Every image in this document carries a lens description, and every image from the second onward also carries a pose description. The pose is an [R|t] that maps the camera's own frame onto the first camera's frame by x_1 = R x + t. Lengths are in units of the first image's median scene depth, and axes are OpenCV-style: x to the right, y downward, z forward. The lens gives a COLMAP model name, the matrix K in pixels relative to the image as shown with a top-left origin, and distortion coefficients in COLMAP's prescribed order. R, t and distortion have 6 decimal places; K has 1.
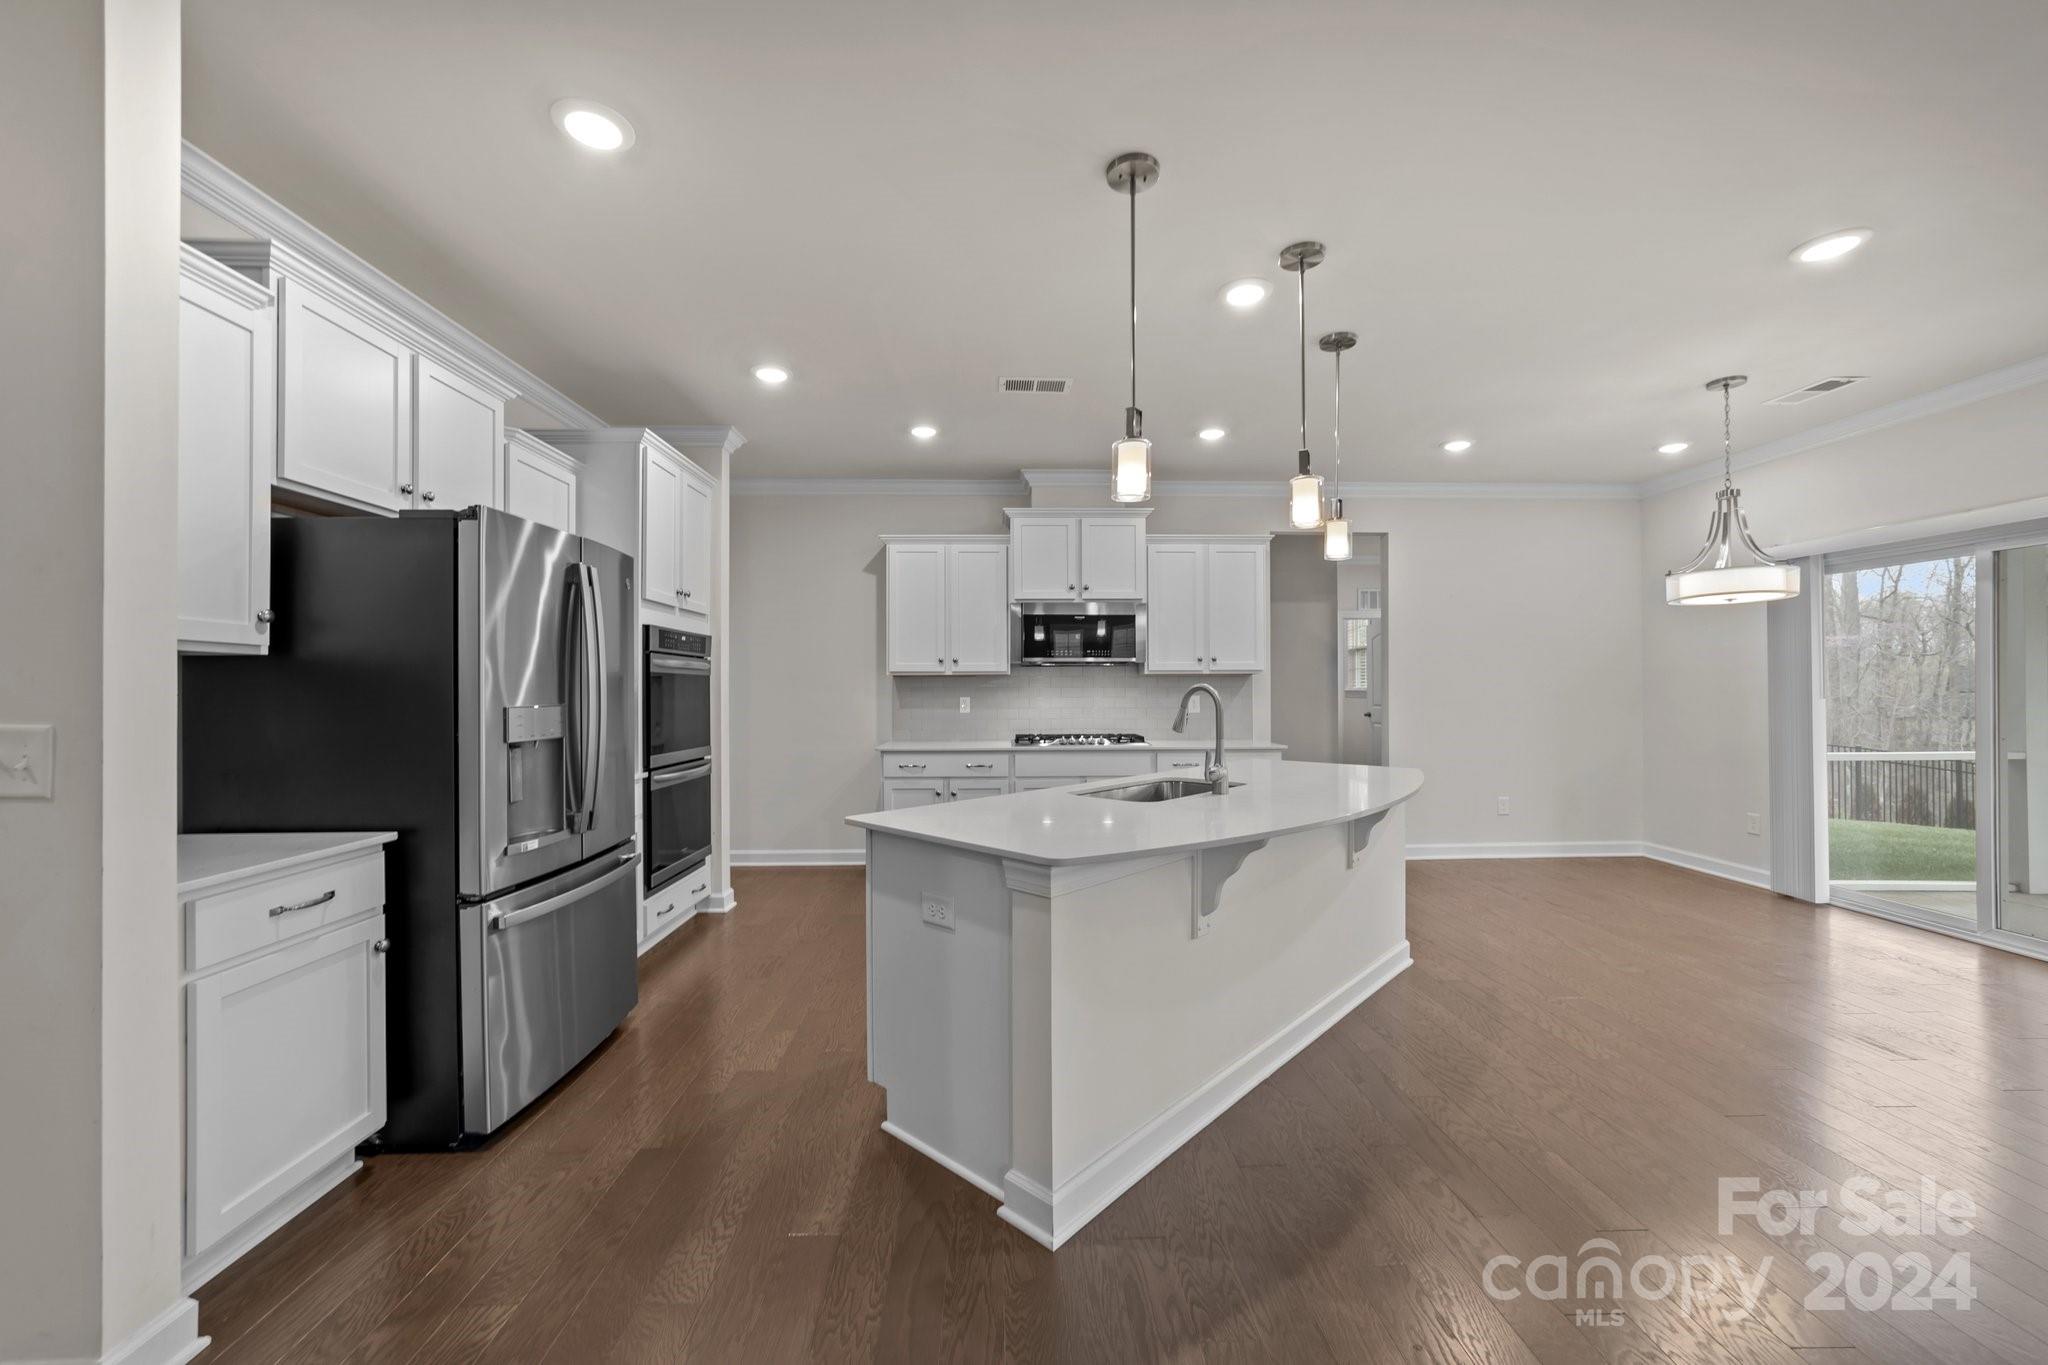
lens RADIAL K [[790.1, 0, 1016.9], [0, 790.1, 681.5], [0, 0, 1]] dist [-0.016185, 0.007158]
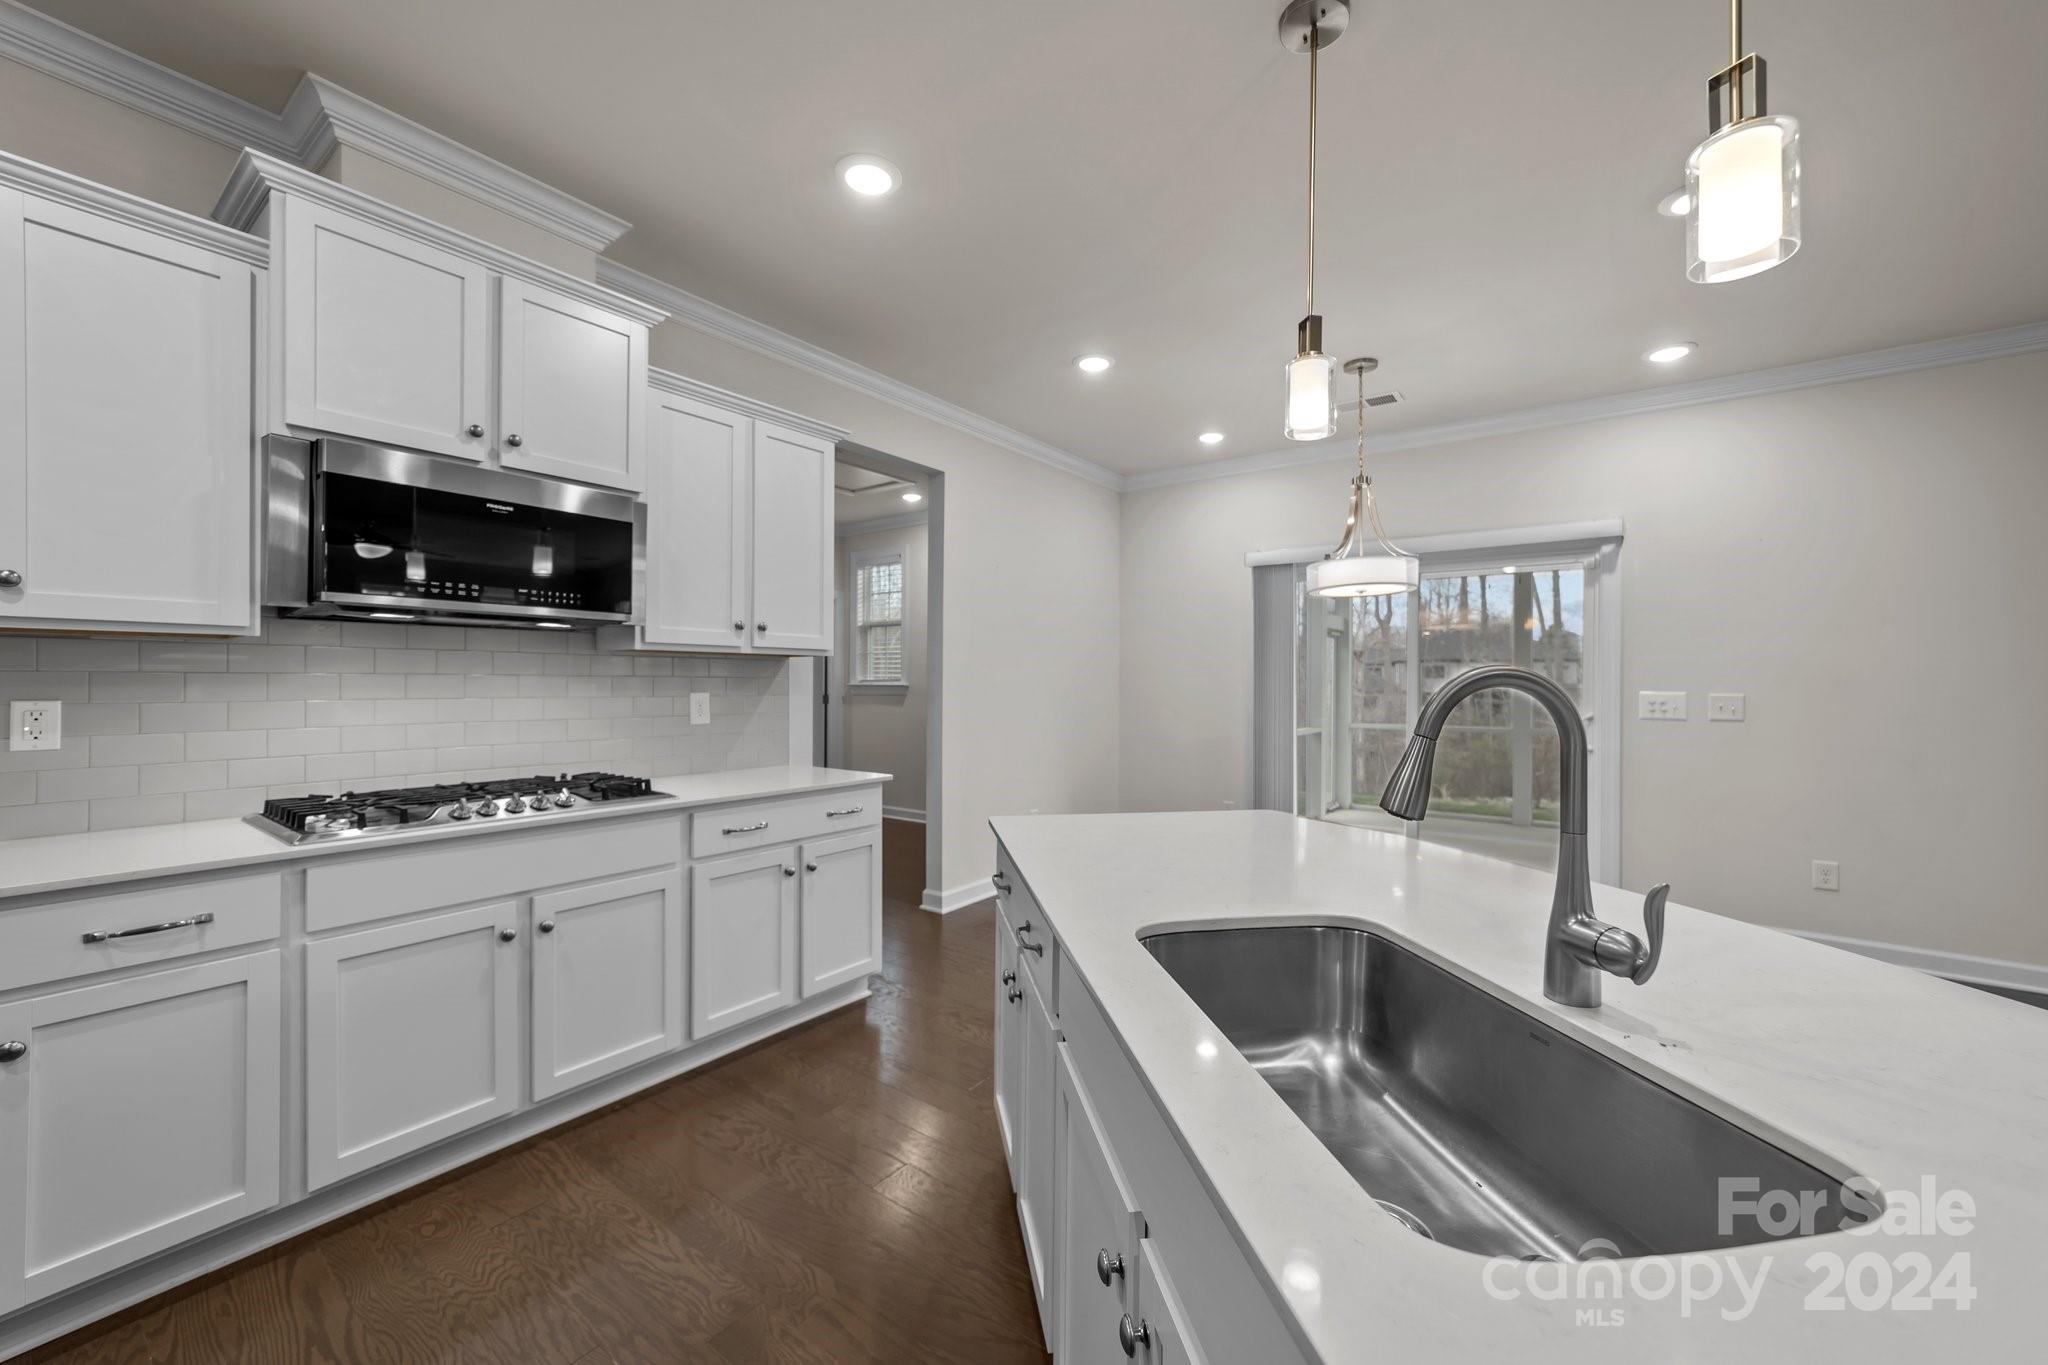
lens RADIAL K [[790.1, 0, 1022.4], [0, 790.1, 679.4], [0, 0, 1]] dist [-0.016185, 0.007158]
pose [[0.615033, 0.007439, 0.788466, -0.094581], [-0.012777, 0.999918, 0.000532, 0.007120], [-0.788398, -0.010402, 0.615078, 0.645217]]
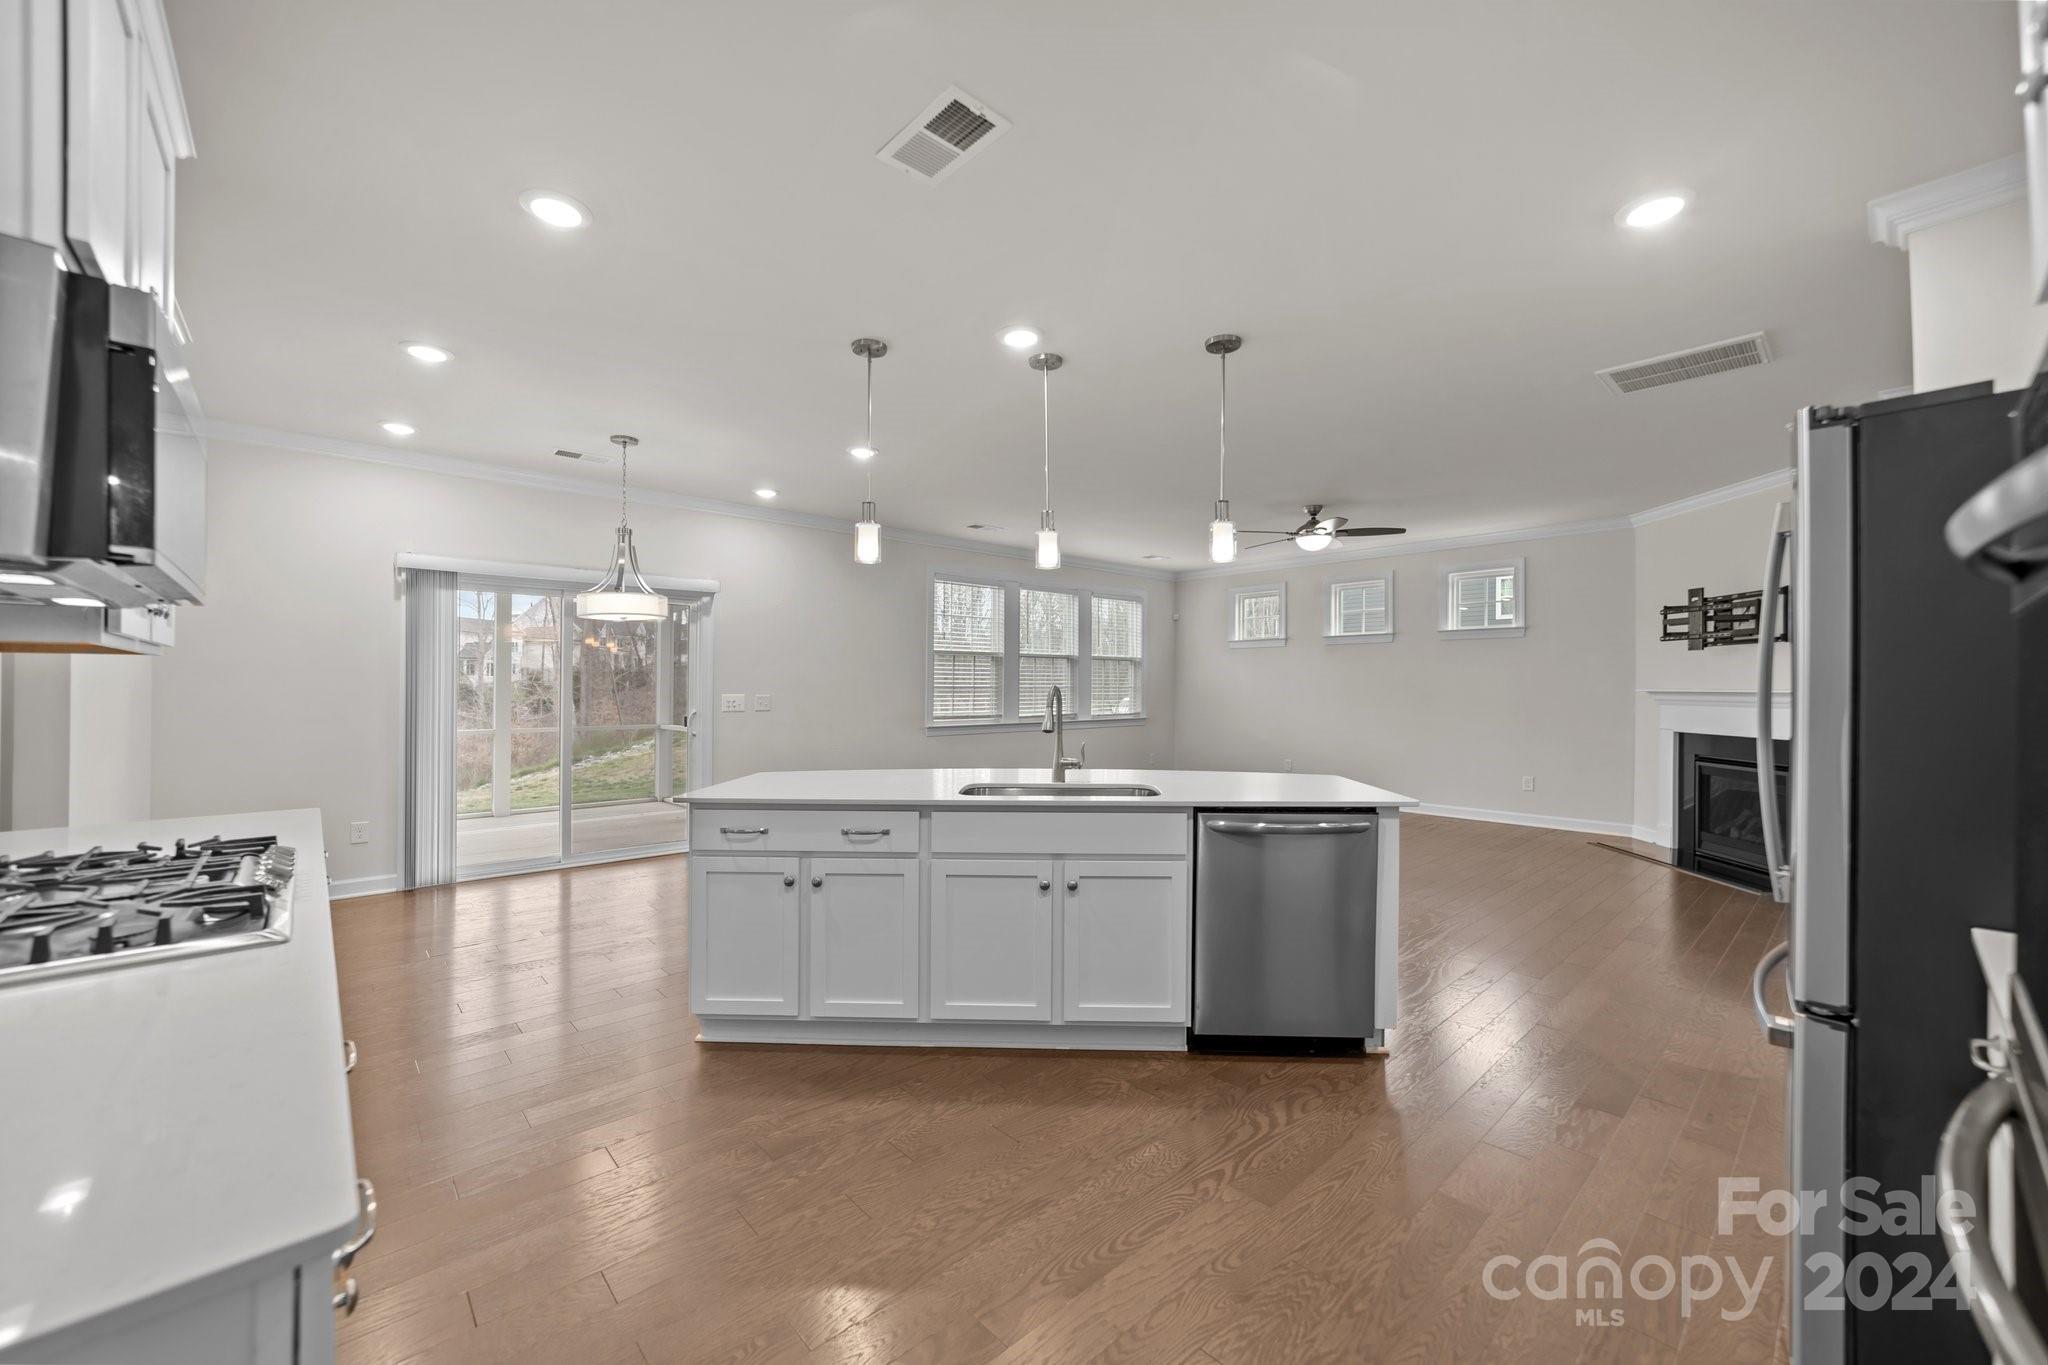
lens RADIAL K [[790.1, 0, 1026.8], [0, 790.1, 687.3], [0, 0, 1]] dist [-0.016185, 0.007158]
pose [[-0.658563, 0.003282, 0.752518, -0.375082], [-0.004519, 0.999955, -0.008316, 0.009869], [-0.752512, -0.008877, -0.658519, 1.177040]]
